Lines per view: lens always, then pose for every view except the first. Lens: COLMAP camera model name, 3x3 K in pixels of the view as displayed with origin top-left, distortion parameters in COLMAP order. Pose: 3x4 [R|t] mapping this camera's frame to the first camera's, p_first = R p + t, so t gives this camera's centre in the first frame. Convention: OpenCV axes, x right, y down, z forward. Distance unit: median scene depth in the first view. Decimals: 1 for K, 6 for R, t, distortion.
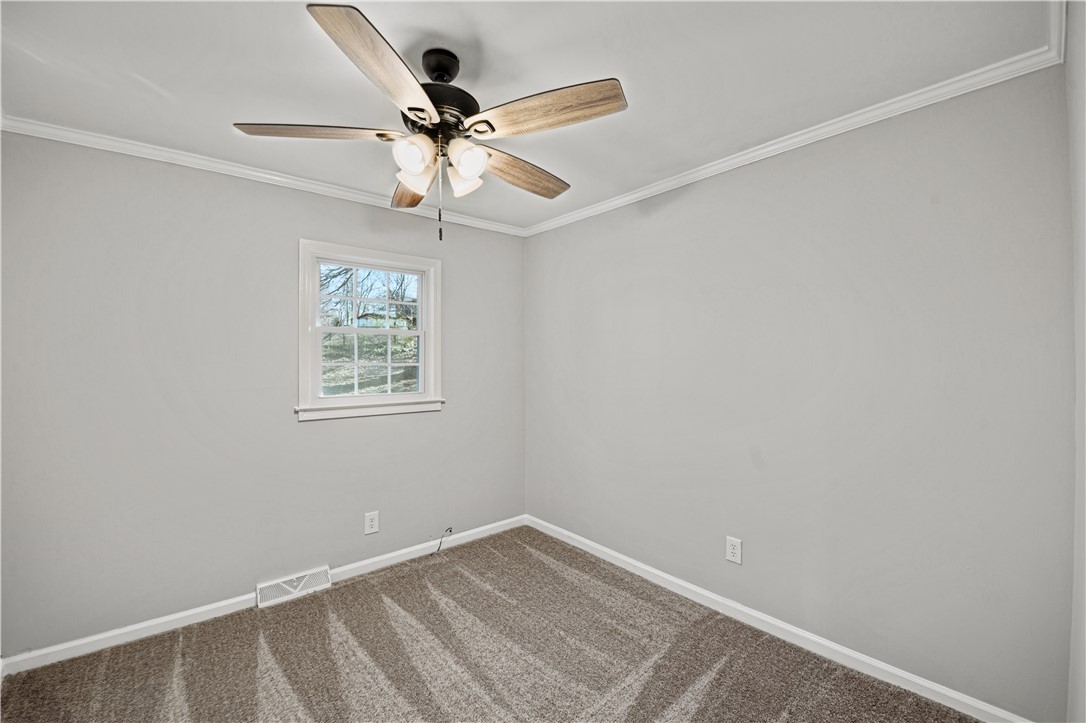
lens RADIAL K [[438.6, 0, 532.0], [0, 438.6, 361.5], [0, 0, 1]] dist [-0.002716, -0.010305]
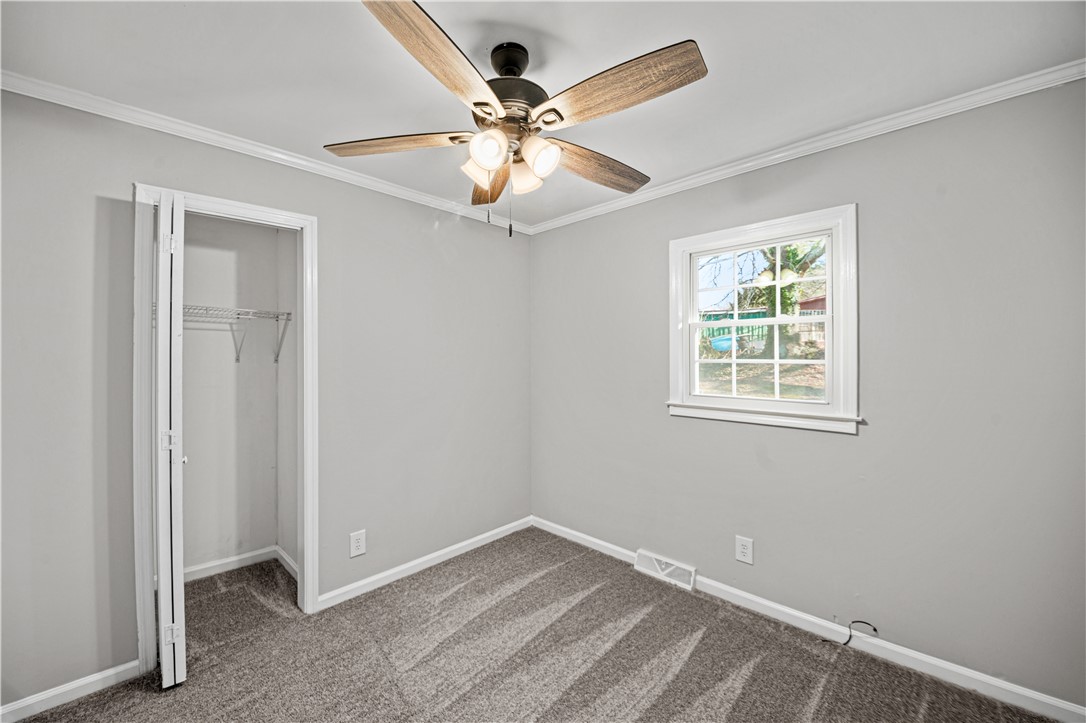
lens RADIAL K [[431.1, 0, 545.8], [0, 431.1, 356.4], [0, 0, 1]] dist [-0.001602, -0.010501]
pose [[0.103232, -0.000197, -0.994657, 0.478095], [-0.001658, 0.999999, -0.000370, -0.003320], [0.994656, 0.001688, 0.103231, 0.608964]]
